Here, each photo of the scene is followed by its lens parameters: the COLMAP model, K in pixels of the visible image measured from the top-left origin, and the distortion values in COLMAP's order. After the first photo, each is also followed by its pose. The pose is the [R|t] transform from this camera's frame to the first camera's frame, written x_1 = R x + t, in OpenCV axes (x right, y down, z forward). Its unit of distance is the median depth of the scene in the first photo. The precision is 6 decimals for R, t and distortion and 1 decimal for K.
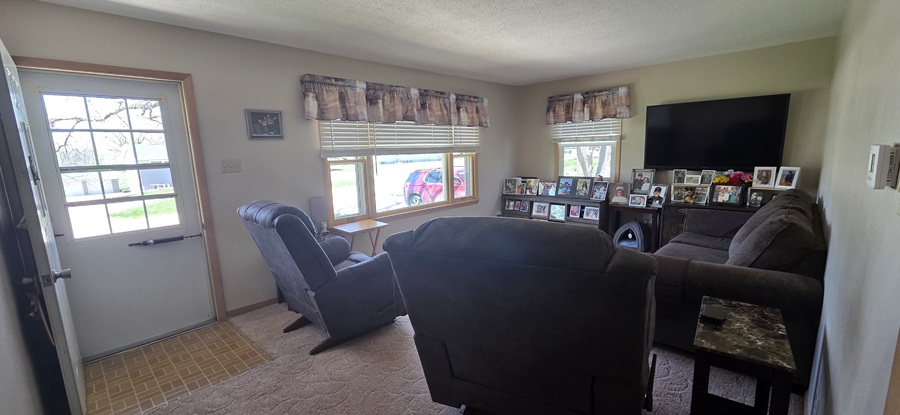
lens RADIAL K [[367.2, 0, 446.4], [0, 367.2, 214.9], [0, 0, 1]] dist [0.002118, 0.000102]
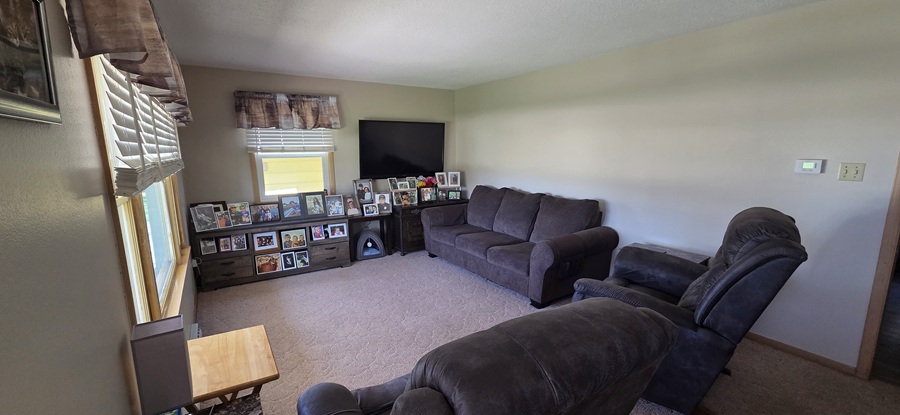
lens RADIAL K [[367.2, 0, 446.4], [0, 367.2, 214.9], [0, 0, 1]] dist [0.002118, 0.000102]
pose [[0.243933, -0.147224, 0.958552, -0.404595], [0.174981, 0.978869, 0.105815, -0.091506], [-0.953875, 0.141917, 0.264540, 0.490239]]
